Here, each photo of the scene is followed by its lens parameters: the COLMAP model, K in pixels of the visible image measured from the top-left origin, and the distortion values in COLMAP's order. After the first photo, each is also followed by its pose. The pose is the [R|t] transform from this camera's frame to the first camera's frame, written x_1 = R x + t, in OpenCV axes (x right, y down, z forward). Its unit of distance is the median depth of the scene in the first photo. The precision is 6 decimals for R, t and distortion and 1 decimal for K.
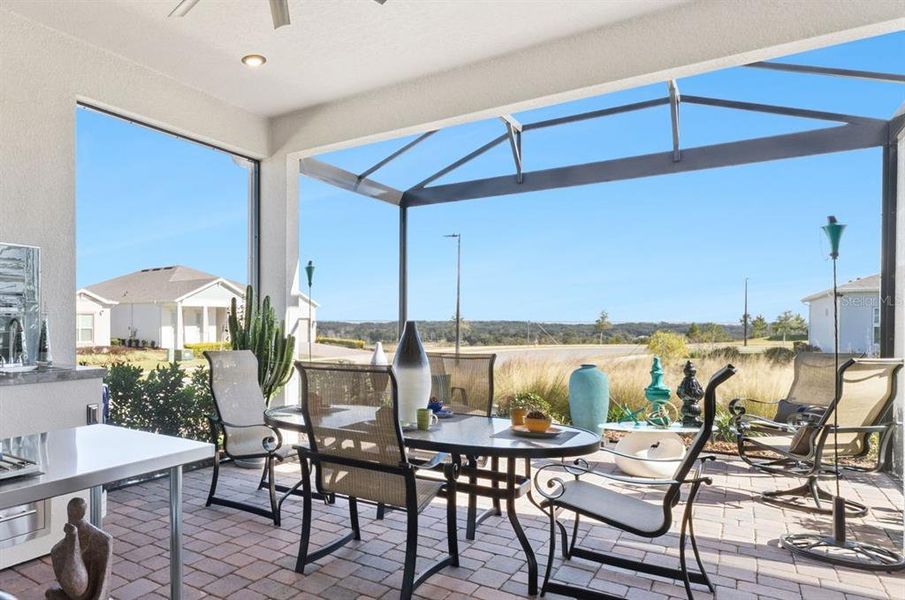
lens RADIAL K [[696.5, 0, 452.5], [0, 696.5, 300.0], [0, 0, 1]] dist [-0.001020, -0.000601]
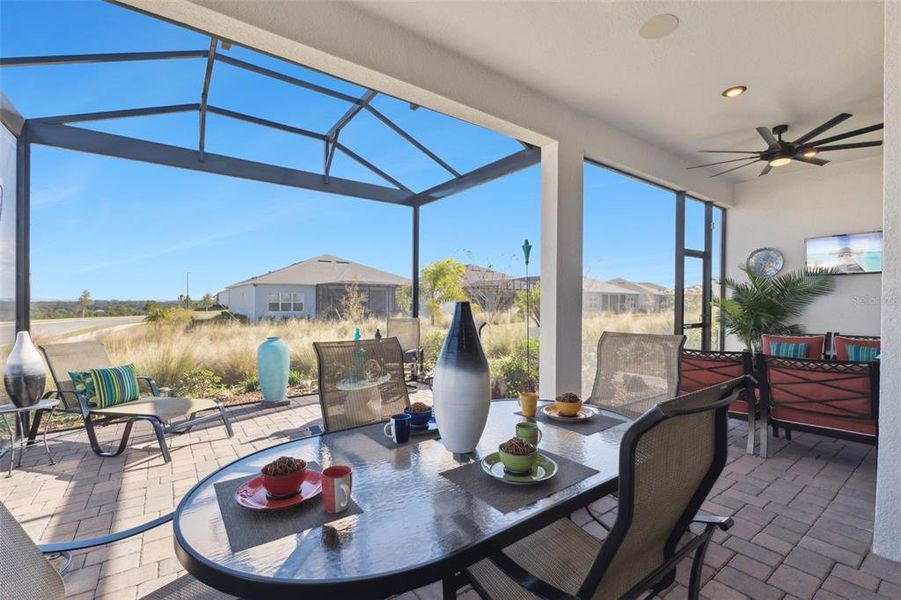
lens RADIAL K [[389.9, 0, 446.1], [0, 389.9, 296.1], [0, 0, 1]] dist [-0.002758, -0.000500]
pose [[0.461038, 0.014903, 0.887255, -0.230473], [-0.034344, 0.999409, 0.001059, 0.013431], [-0.886716, -0.030961, 0.461277, 0.427669]]
